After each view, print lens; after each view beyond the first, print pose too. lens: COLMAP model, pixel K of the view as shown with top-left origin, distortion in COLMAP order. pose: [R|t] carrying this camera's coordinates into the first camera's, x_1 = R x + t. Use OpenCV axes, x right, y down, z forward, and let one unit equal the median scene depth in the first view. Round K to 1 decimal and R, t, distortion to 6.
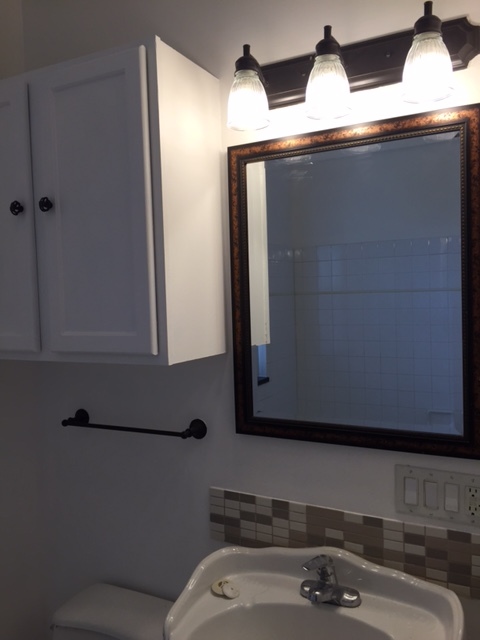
lens RADIAL K [[549.7, 0, 240.0], [0, 549.7, 320.0], [0, 0, 1]] dist [0.105017, -0.140131]
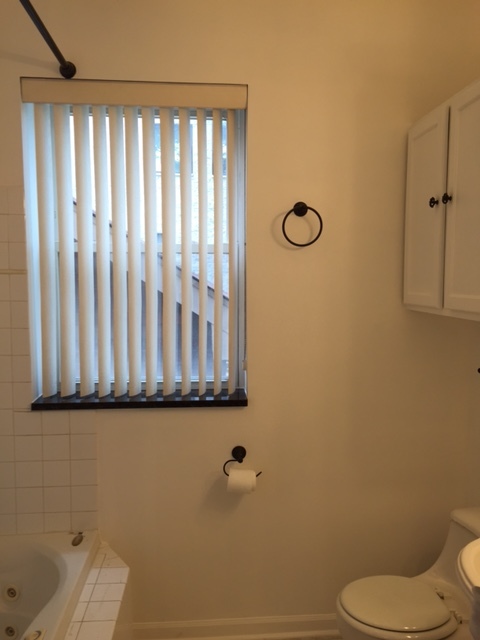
lens RADIAL K [[549.7, 0, 240.0], [0, 549.7, 320.0], [0, 0, 1]] dist [0.105017, -0.140131]
pose [[0.525735, 0.094285, -0.845407, 0.534065], [-0.051363, 0.995544, 0.079088, 0.003622], [0.849096, 0.001843, 0.528235, -0.127812]]
